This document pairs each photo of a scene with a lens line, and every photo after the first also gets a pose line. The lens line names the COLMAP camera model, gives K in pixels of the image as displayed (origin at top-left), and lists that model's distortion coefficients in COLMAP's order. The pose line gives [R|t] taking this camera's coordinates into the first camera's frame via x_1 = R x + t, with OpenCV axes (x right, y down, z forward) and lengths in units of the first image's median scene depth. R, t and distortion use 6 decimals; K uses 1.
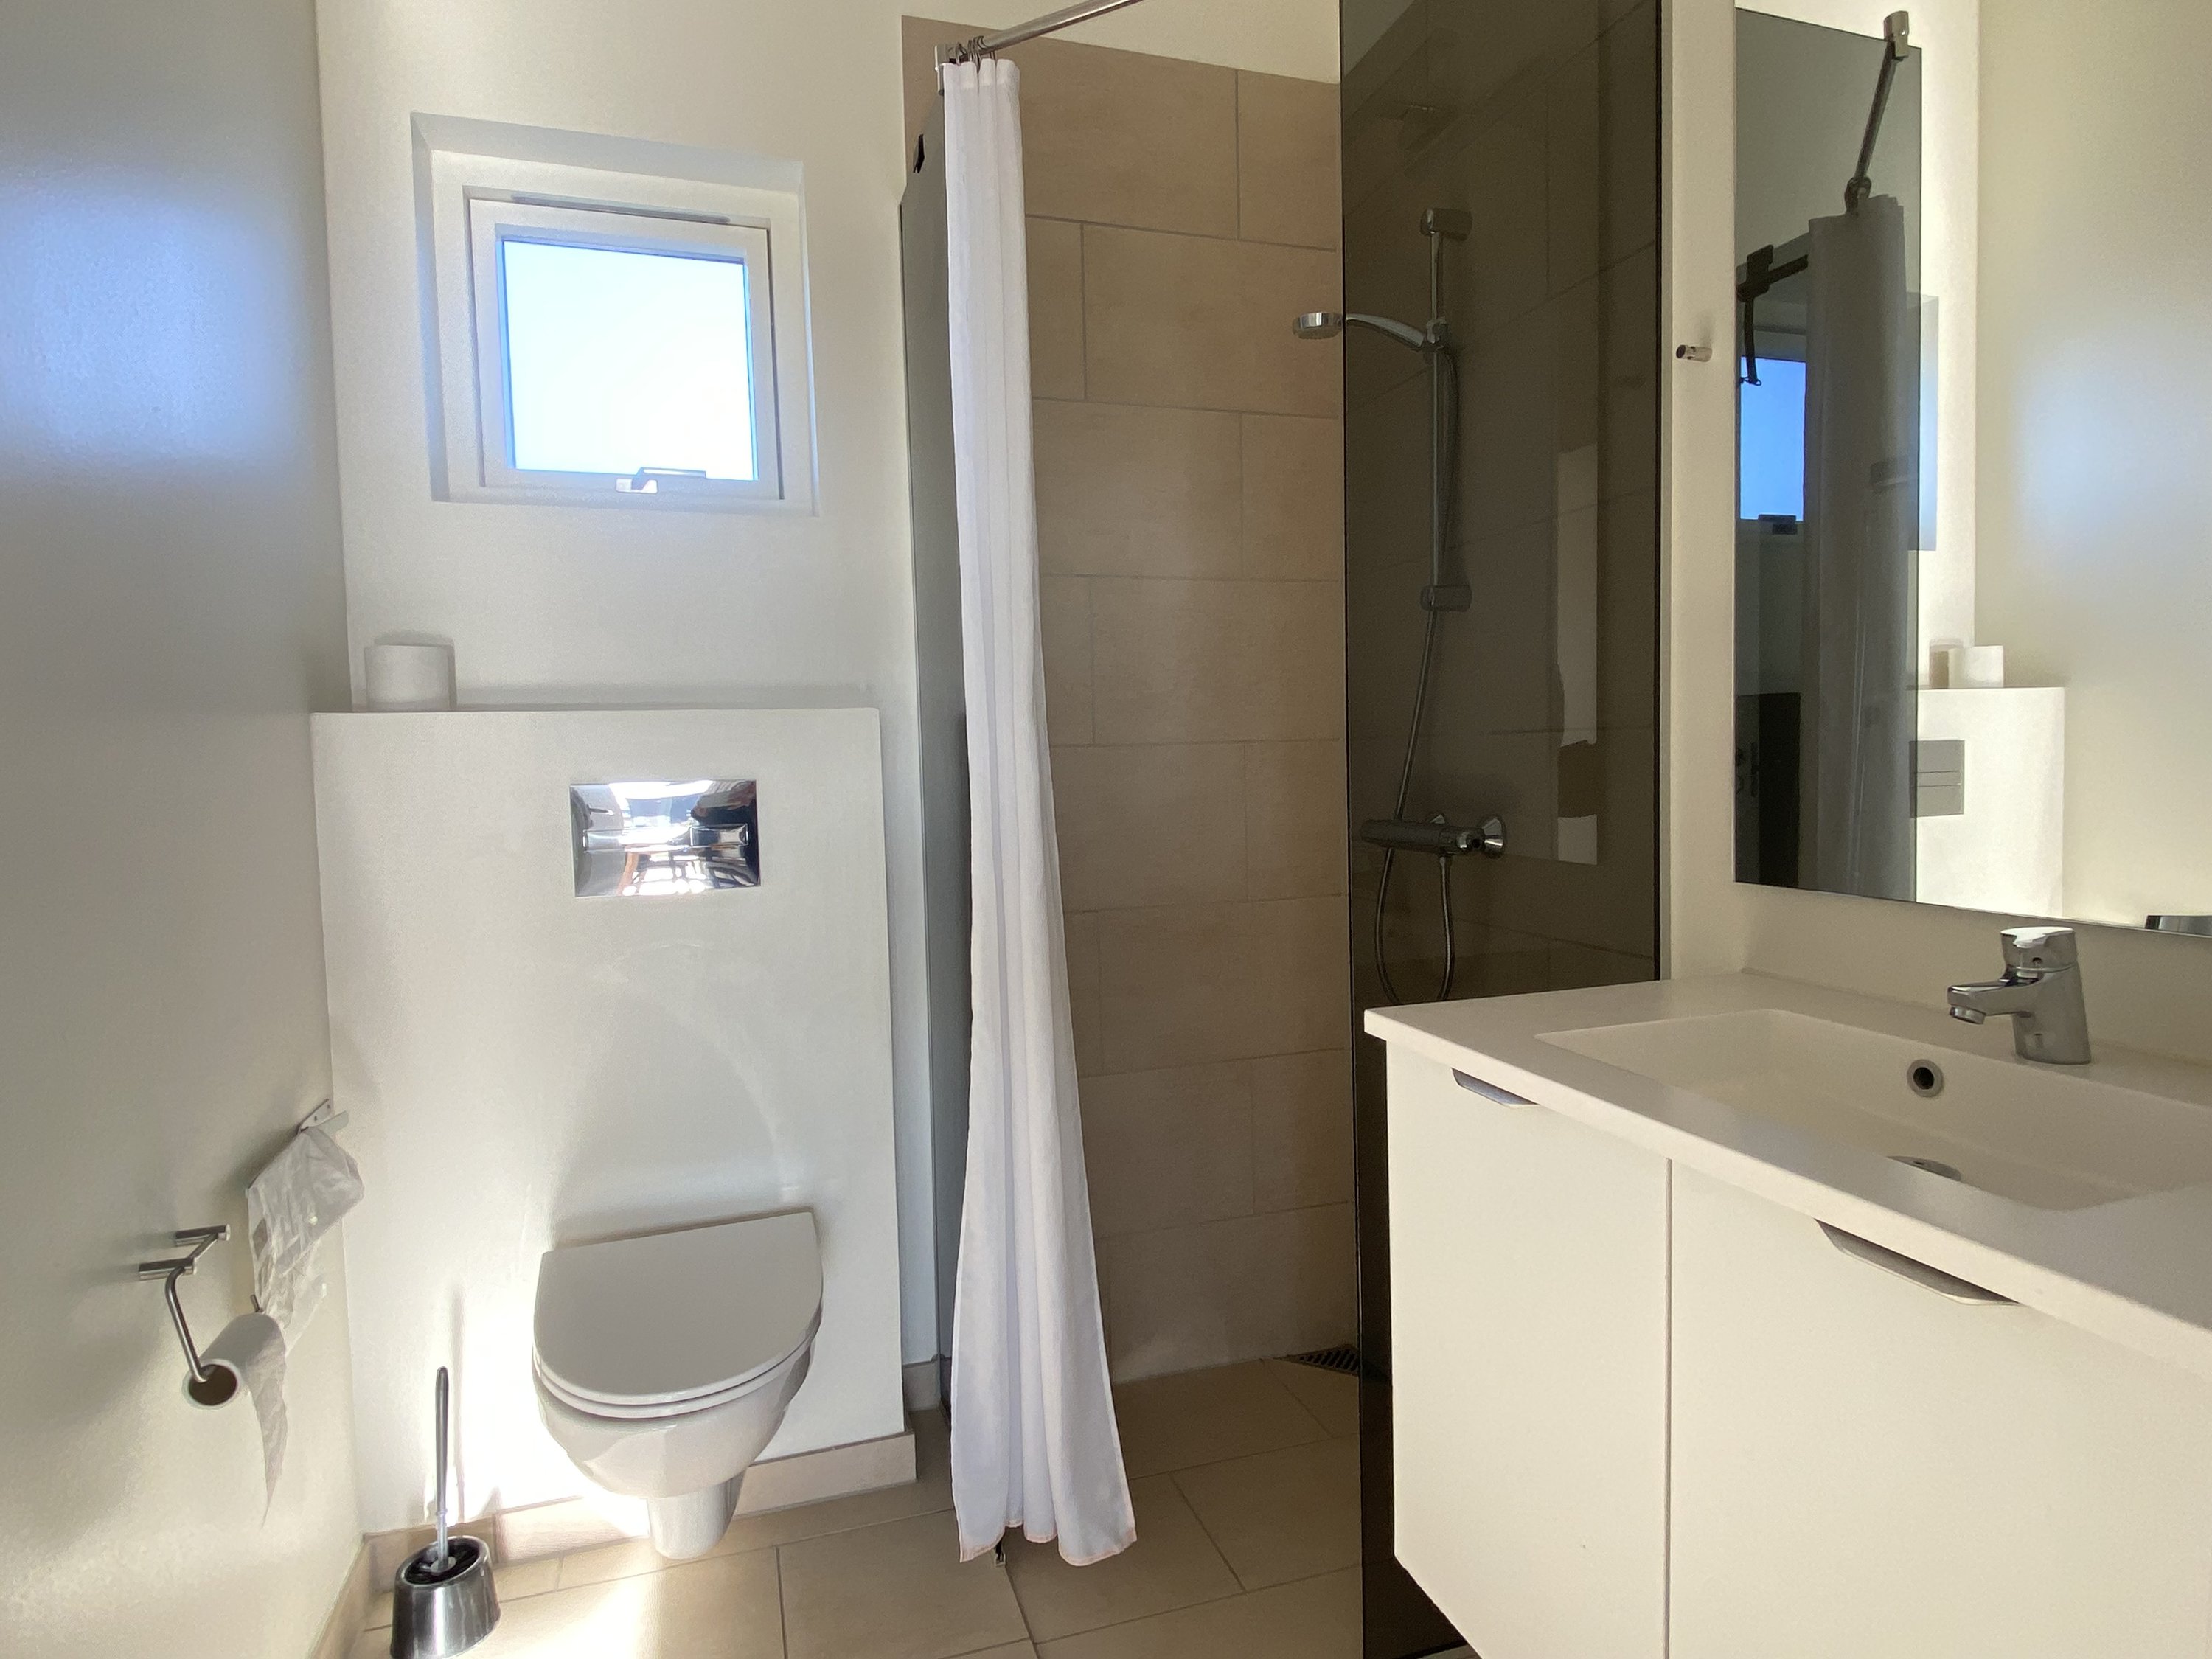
lens RADIAL K [[1208.7, 0, 1108.2], [0, 1208.7, 830.1], [0, 0, 1]] dist [0.013131, -0.016594]
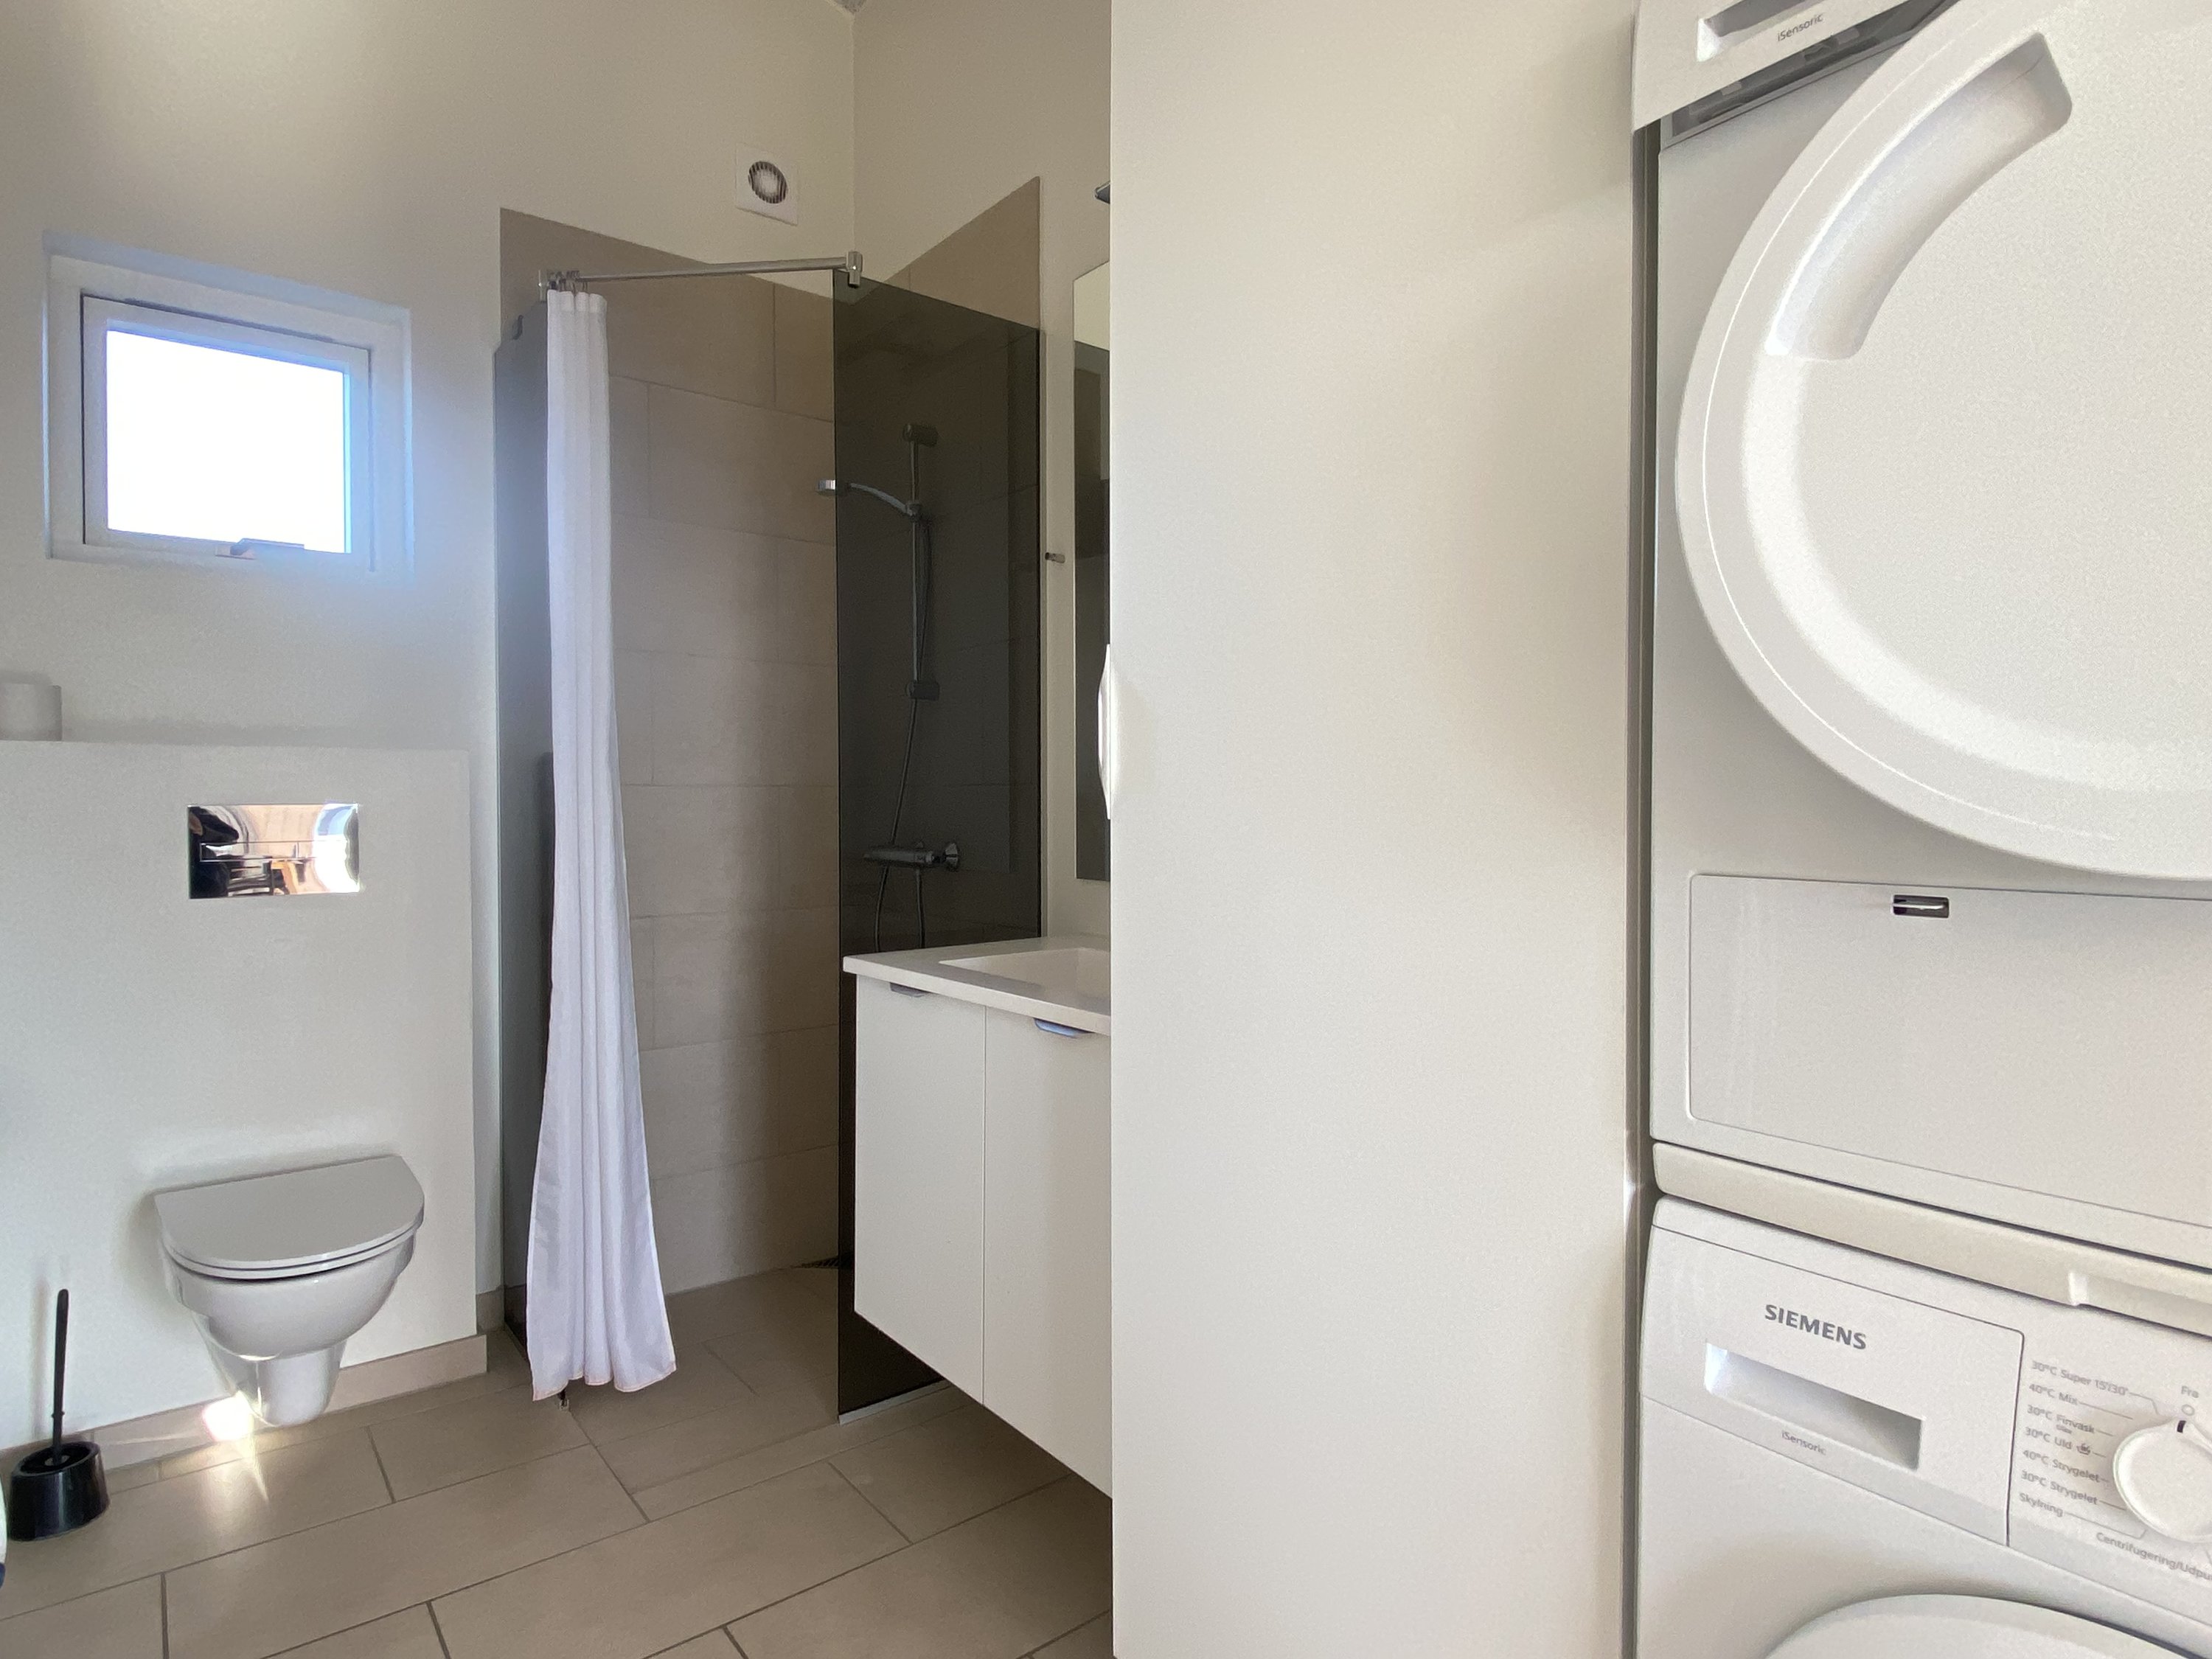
lens RADIAL K [[1208.7, 0, 1130.2], [0, 1208.7, 813.5], [0, 0, 1]] dist [0.013131, -0.016594]
pose [[0.930605, 0.018643, 0.365549, -0.011248], [-0.001947, 0.998940, -0.045989, 0.022941], [-0.366019, 0.042086, 0.929655, -0.466418]]
